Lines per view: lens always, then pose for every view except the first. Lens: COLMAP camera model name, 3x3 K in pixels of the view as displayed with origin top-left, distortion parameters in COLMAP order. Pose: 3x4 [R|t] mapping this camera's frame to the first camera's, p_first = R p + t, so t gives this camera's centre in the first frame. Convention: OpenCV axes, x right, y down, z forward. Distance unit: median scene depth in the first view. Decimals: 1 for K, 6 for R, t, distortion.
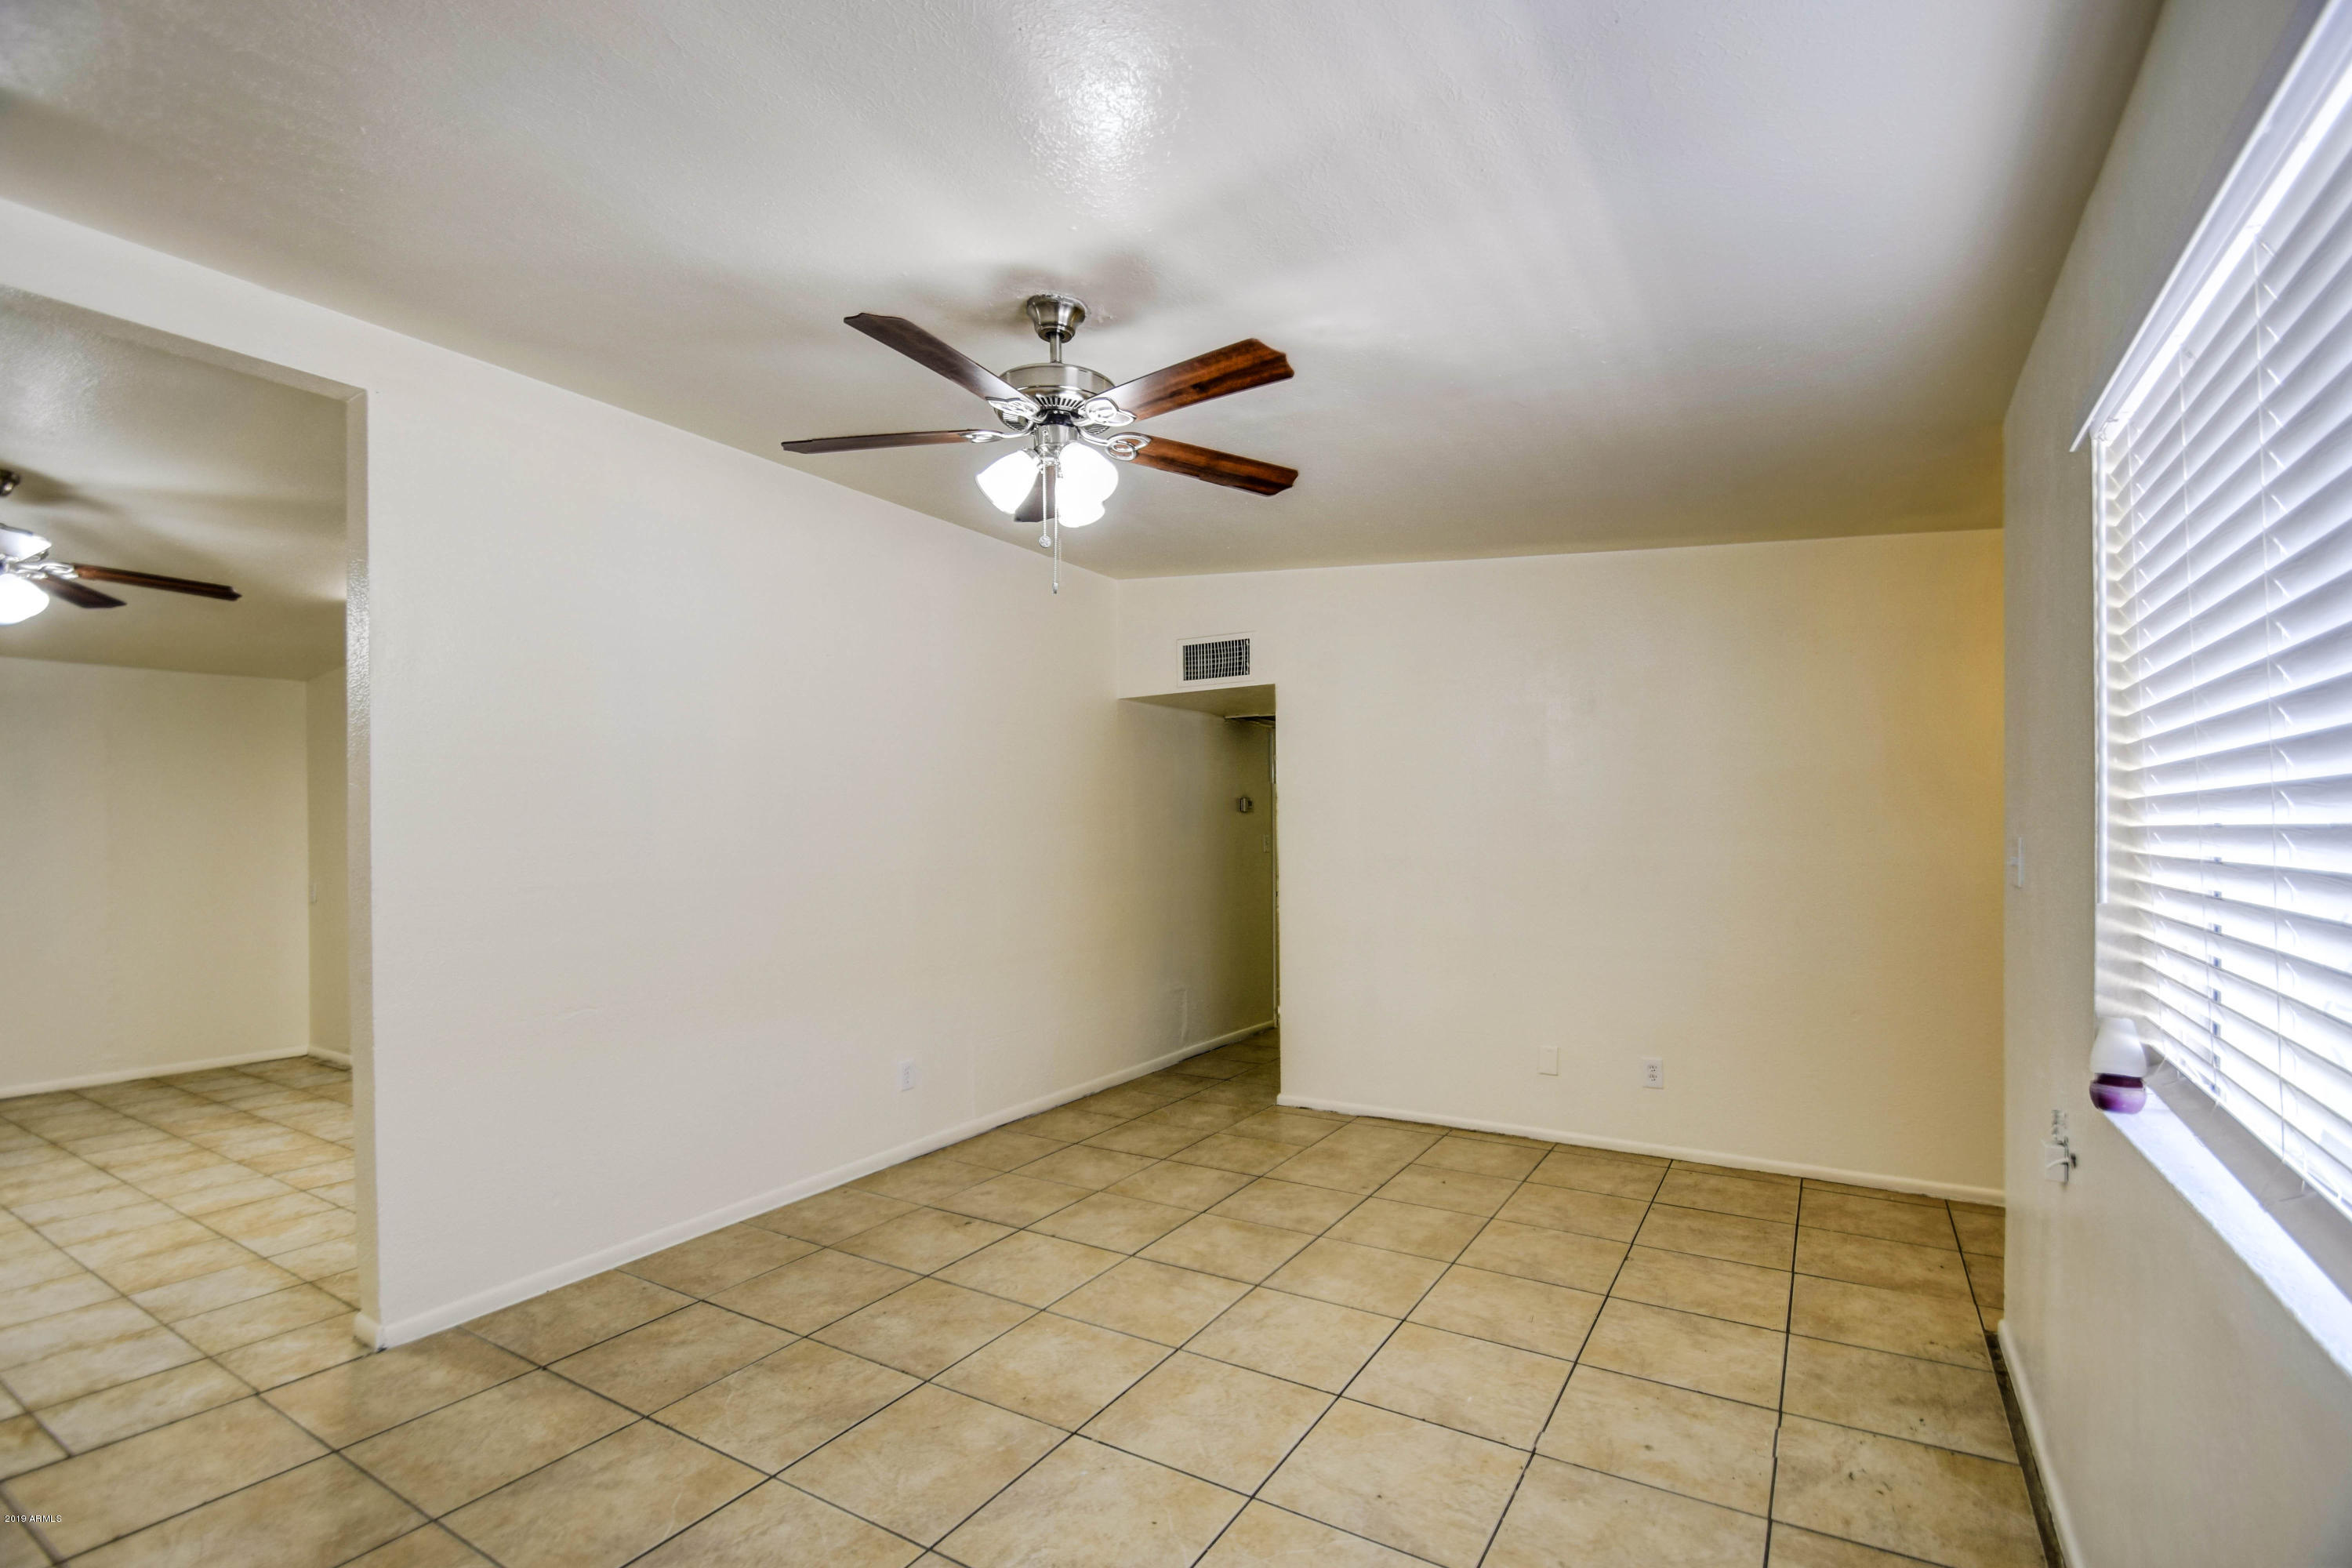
lens RADIAL K [[1052.5, 0, 1174.6], [0, 1052.5, 826.0], [0, 0, 1]] dist [0.006726, -0.010636]
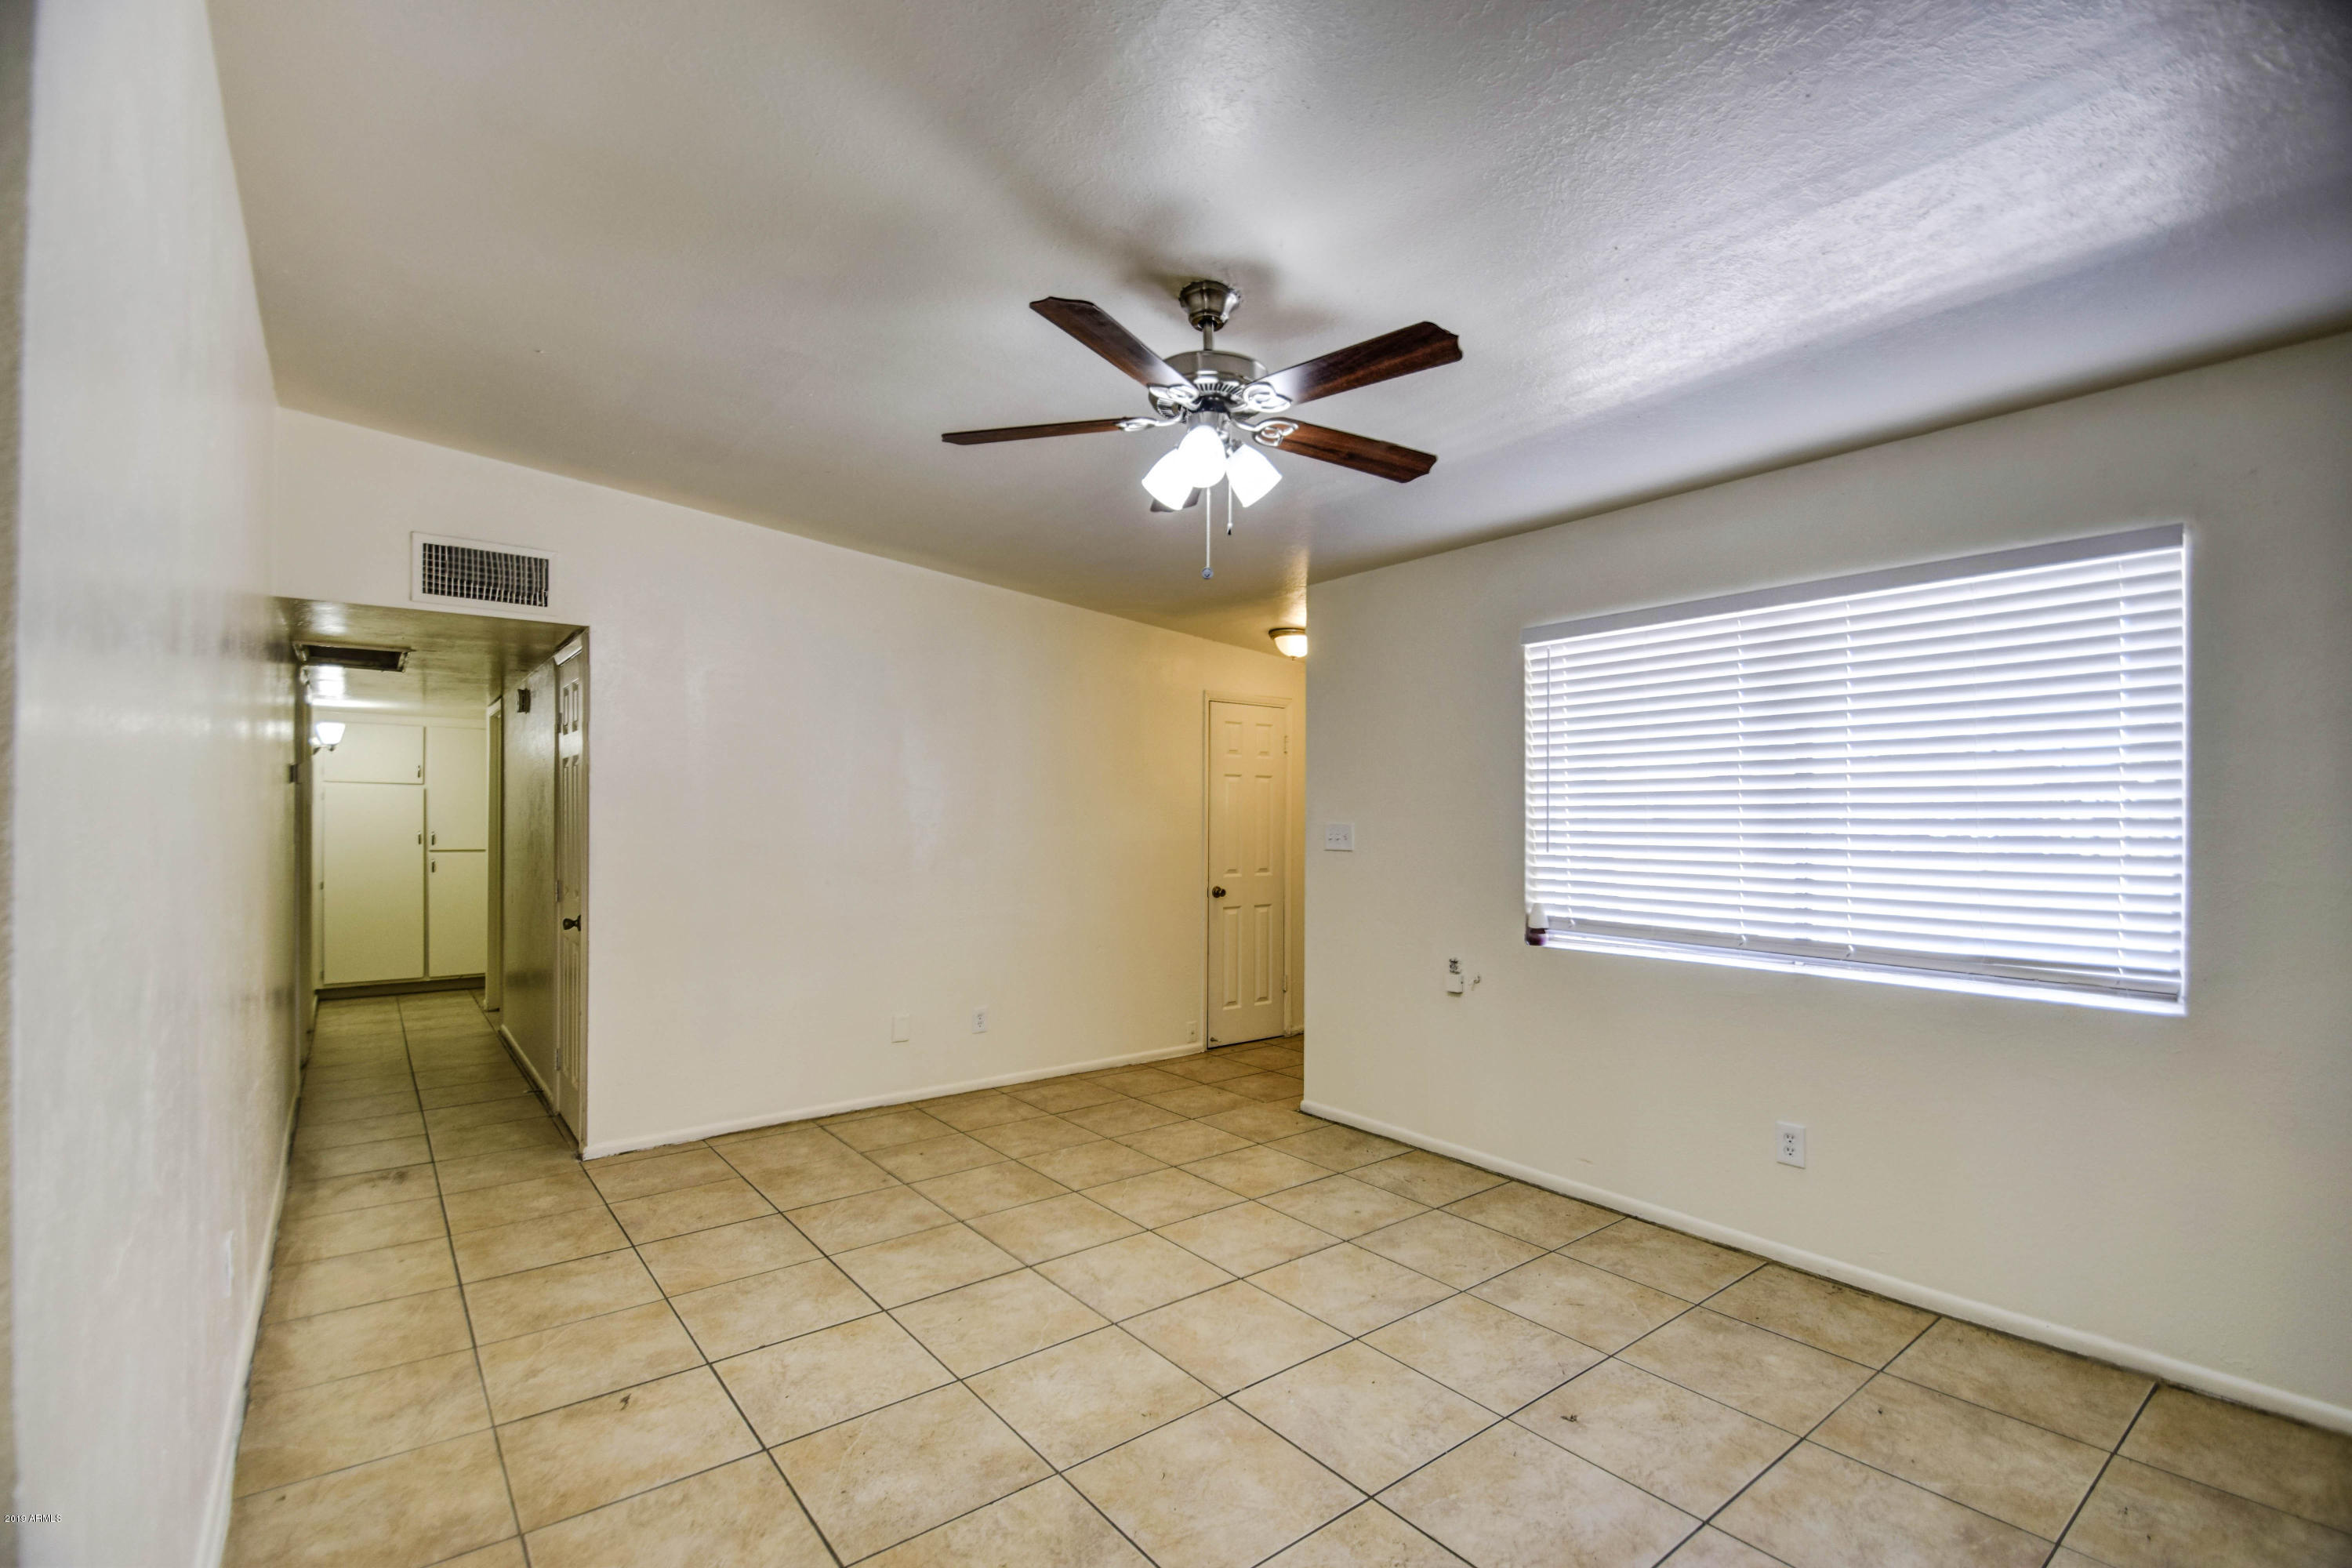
lens RADIAL K [[1052.5, 0, 1174.6], [0, 1052.5, 826.0], [0, 0, 1]] dist [0.006726, -0.010636]
pose [[0.347391, 0.002005, 0.937718, -0.683720], [-0.012100, 0.999924, 0.002344, 0.009175], [-0.937642, -0.012160, 0.347389, 0.438869]]
